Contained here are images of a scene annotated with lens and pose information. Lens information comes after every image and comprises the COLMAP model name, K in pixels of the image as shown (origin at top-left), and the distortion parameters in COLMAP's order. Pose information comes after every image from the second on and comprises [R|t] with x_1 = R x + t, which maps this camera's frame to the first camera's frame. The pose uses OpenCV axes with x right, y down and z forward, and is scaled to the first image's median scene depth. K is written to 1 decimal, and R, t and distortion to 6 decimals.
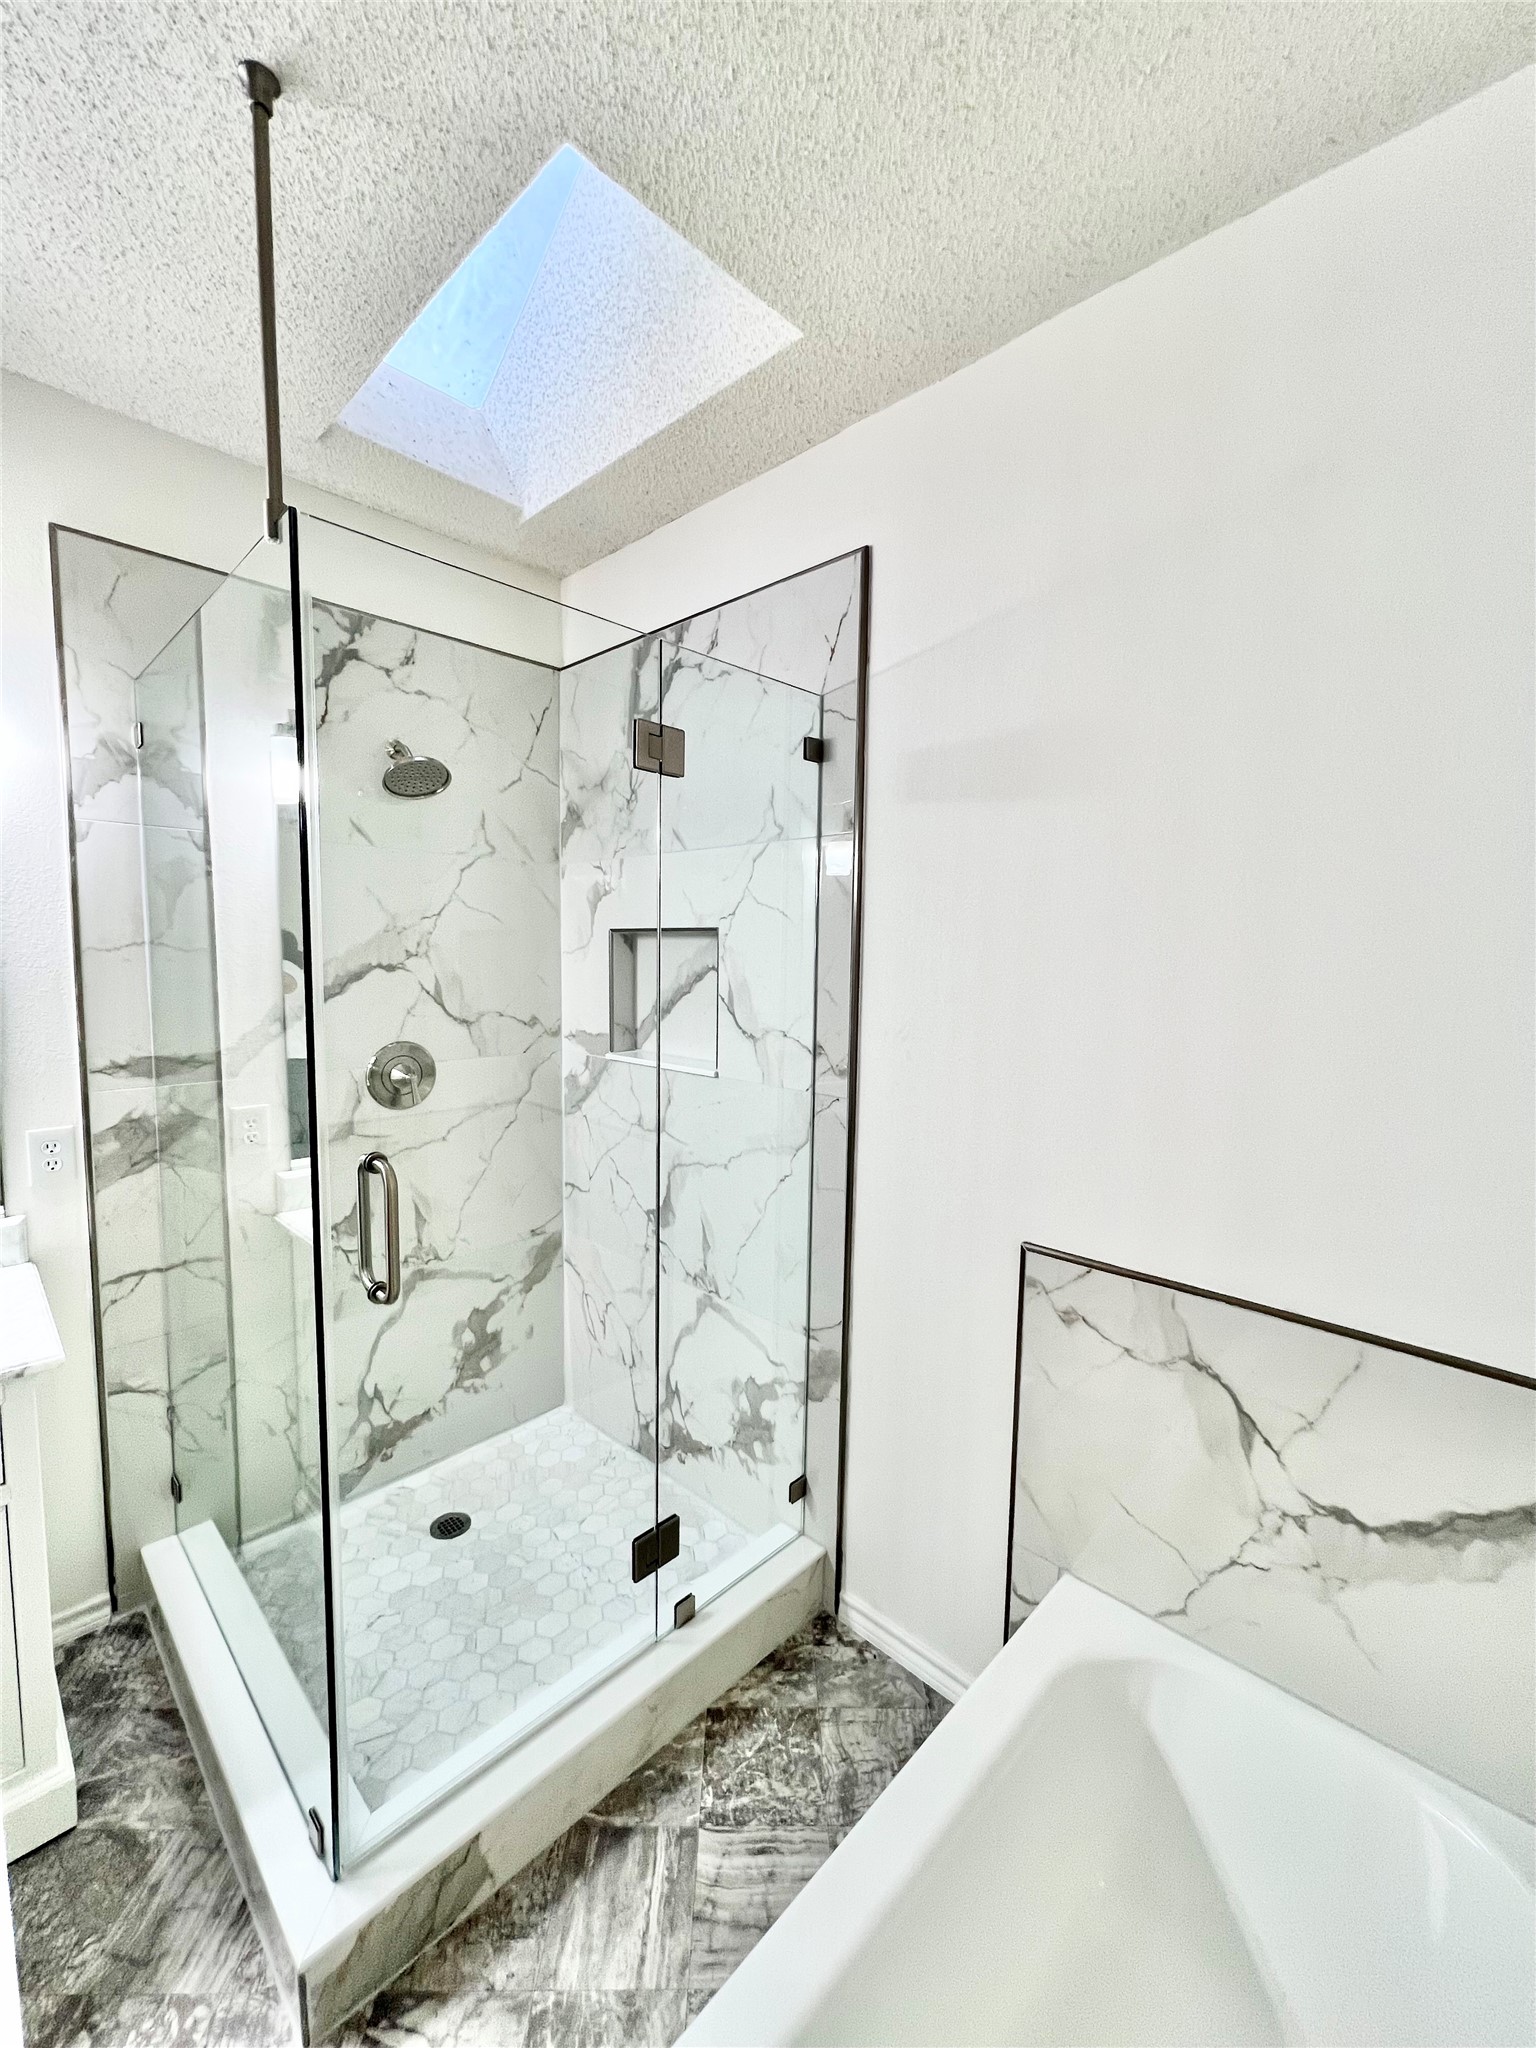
lens RADIAL K [[825.1, 0, 770.0], [0, 825.1, 1020.5], [0, 0, 1]] dist [-0.000587, 0.000597]
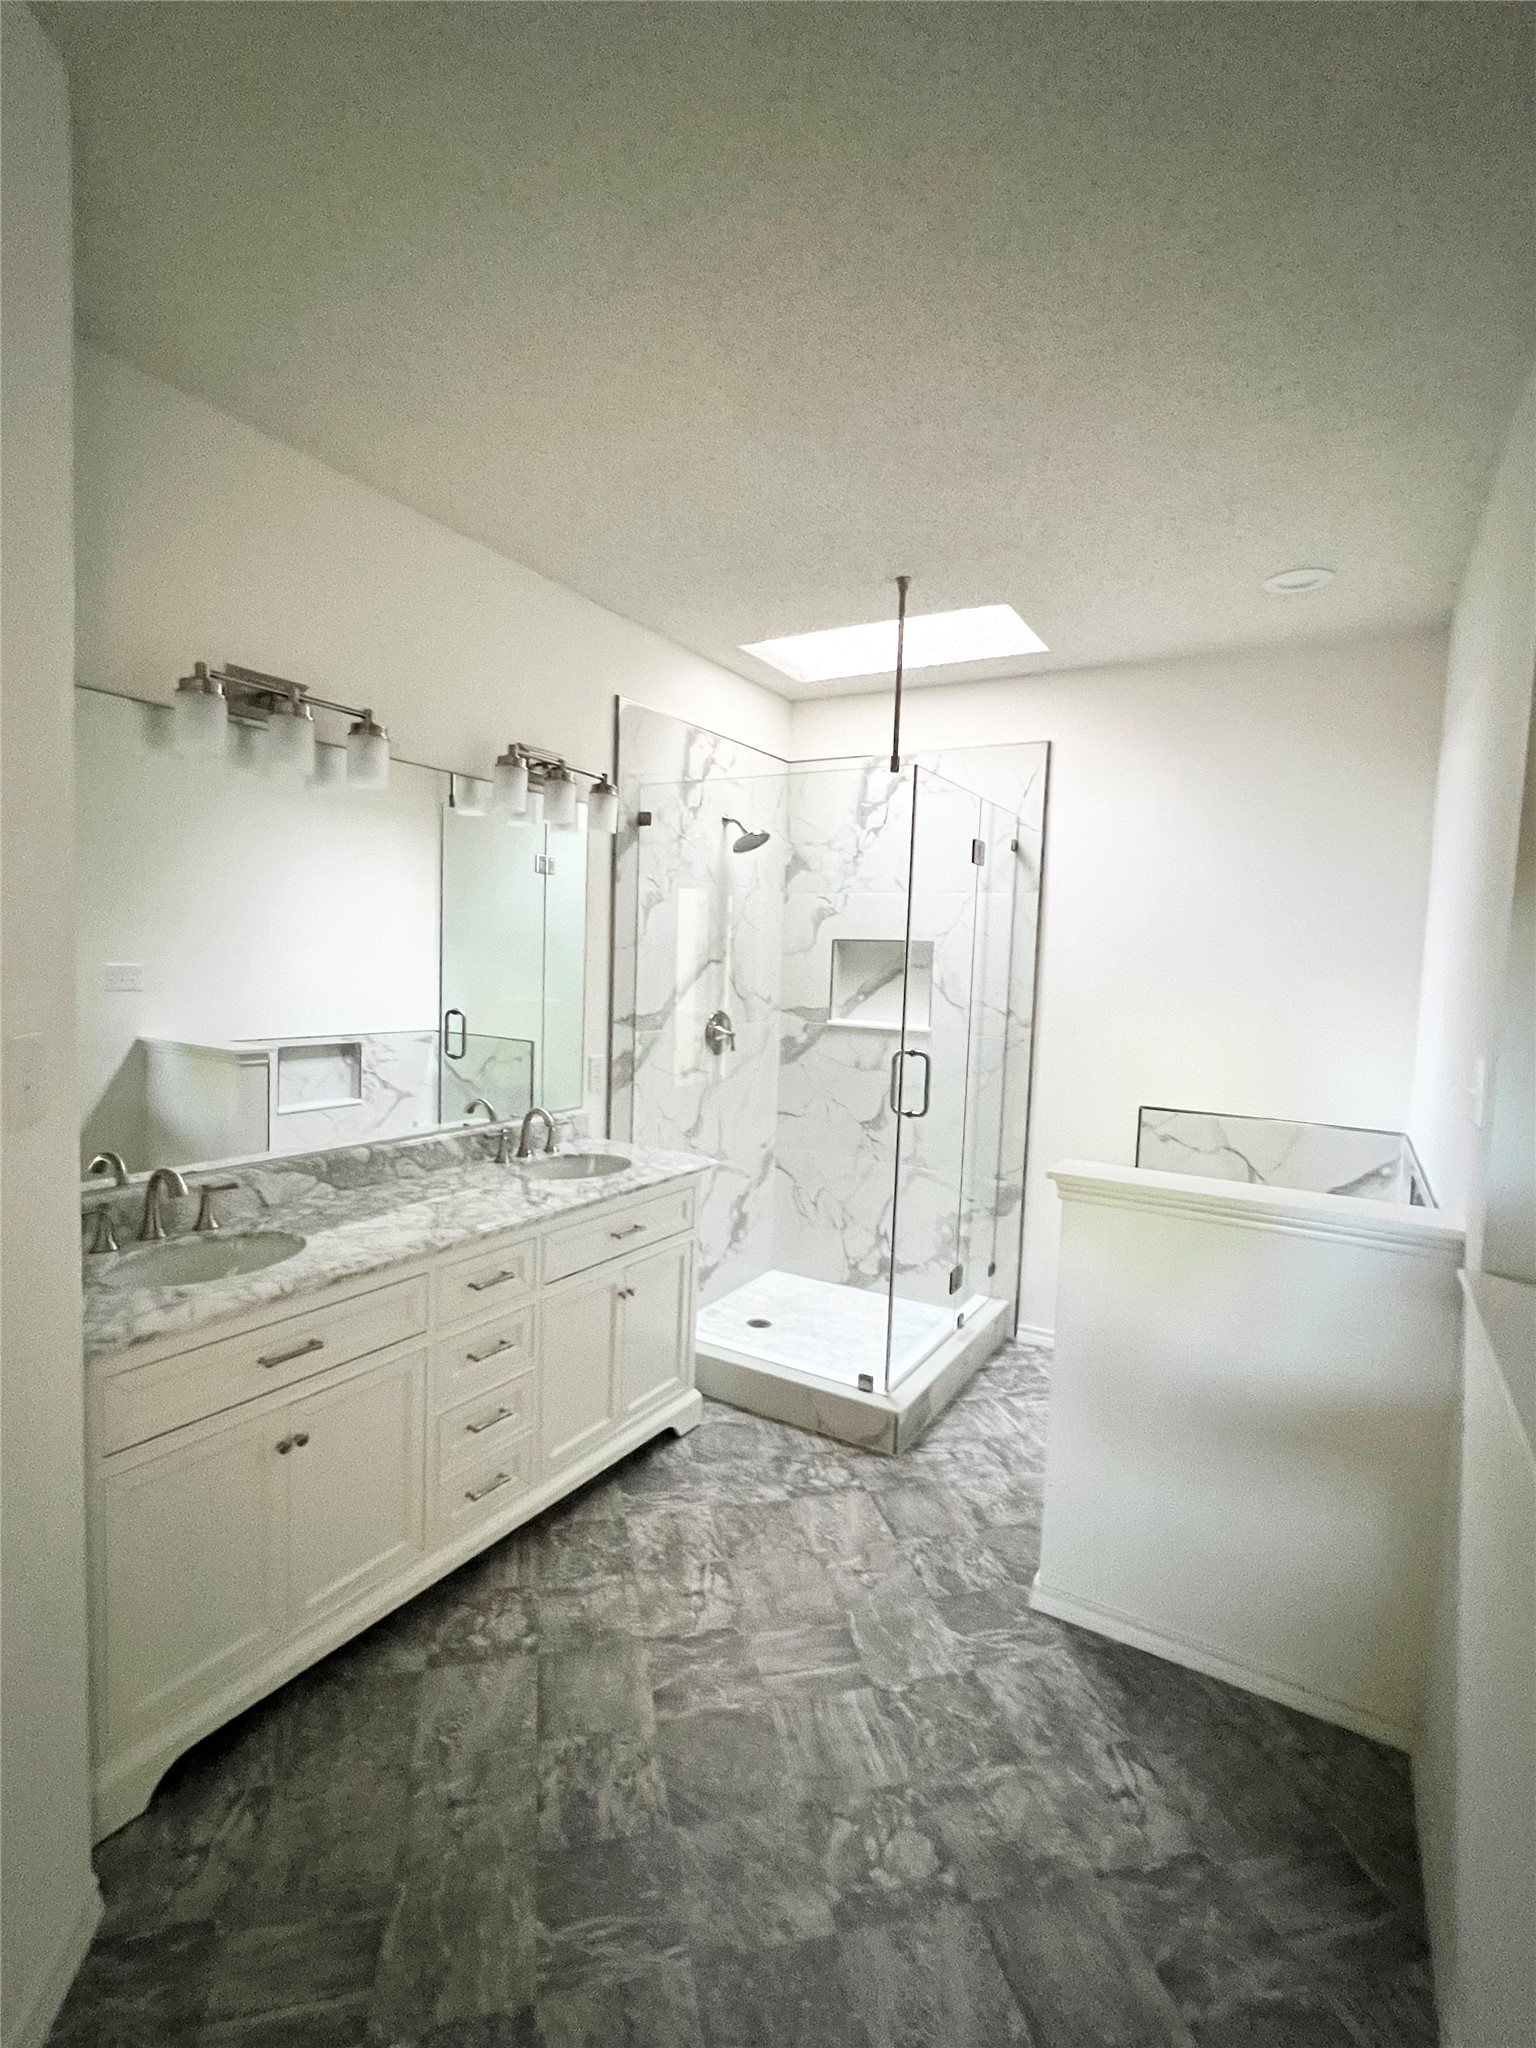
lens RADIAL K [[932.2, 0, 768.1], [0, 932.2, 1016.5], [0, 0, 1]] dist [-0.001441, -0.000085]
pose [[0.974311, 0.004661, 0.225157, -0.833706], [-0.001596, 0.999904, -0.013794, 0.067043], [-0.225200, 0.013080, 0.974225, -0.771404]]
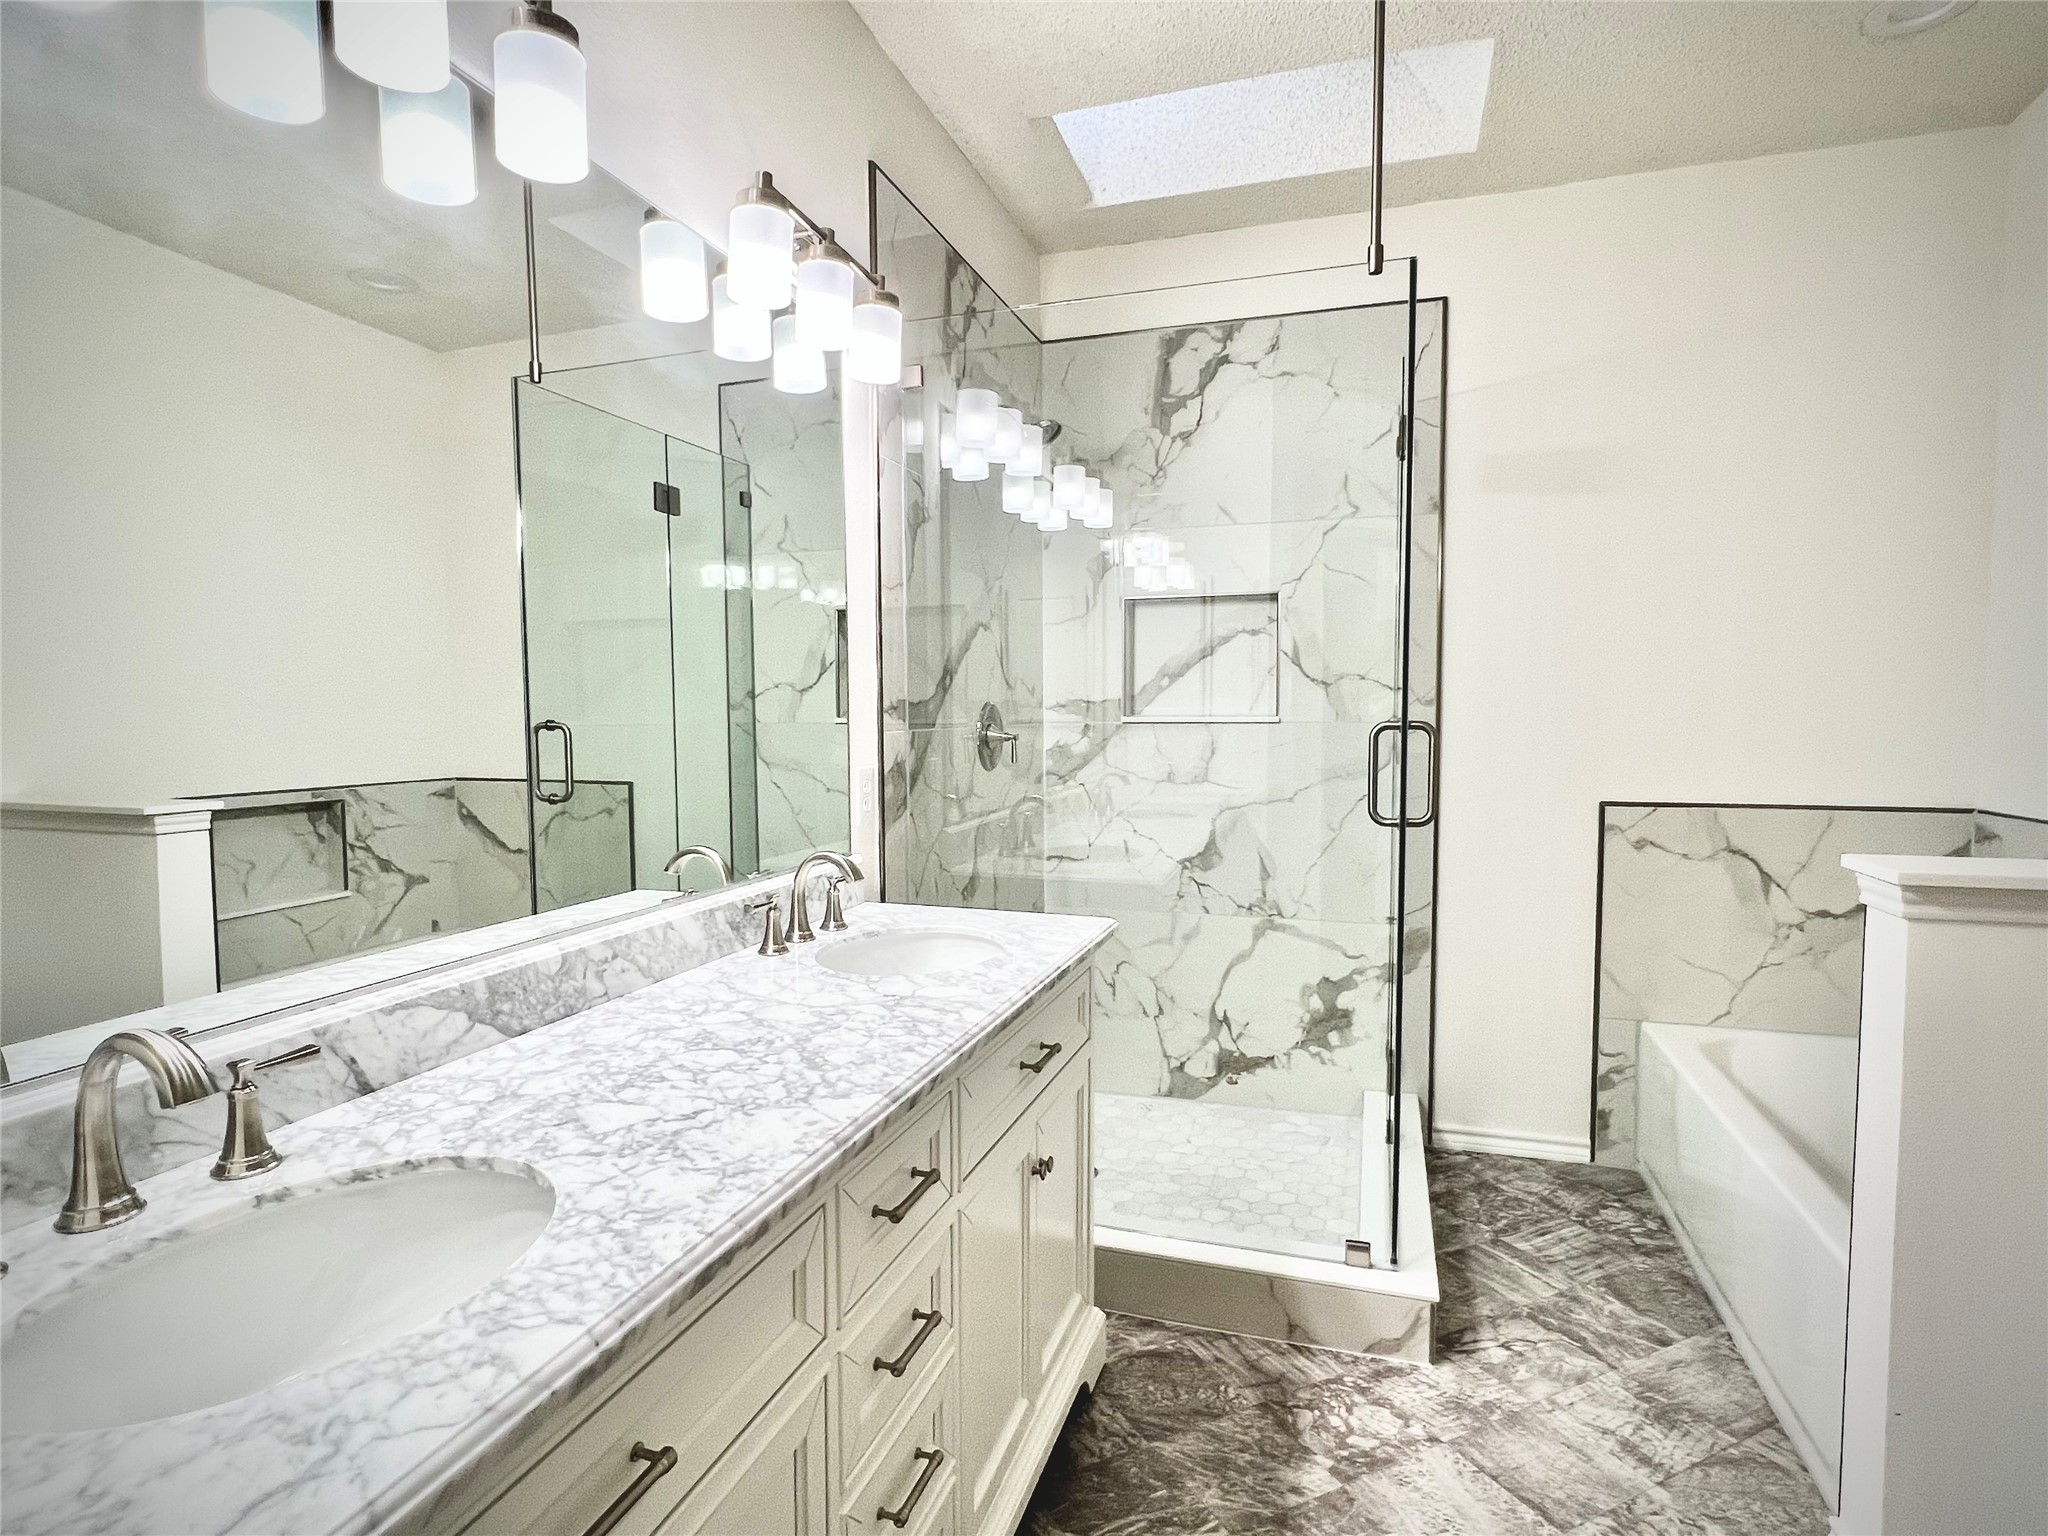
lens RADIAL K [[1075.4, 0, 1014.1], [0, 1075.4, 770.8], [0, 0, 1]] dist [0.001891, -0.000825]
pose [[0.901917, -0.045812, 0.429474, -1.096321], [0.055496, 0.998408, -0.010045, 0.137308], [-0.428330, 0.032894, 0.903023, -0.198894]]
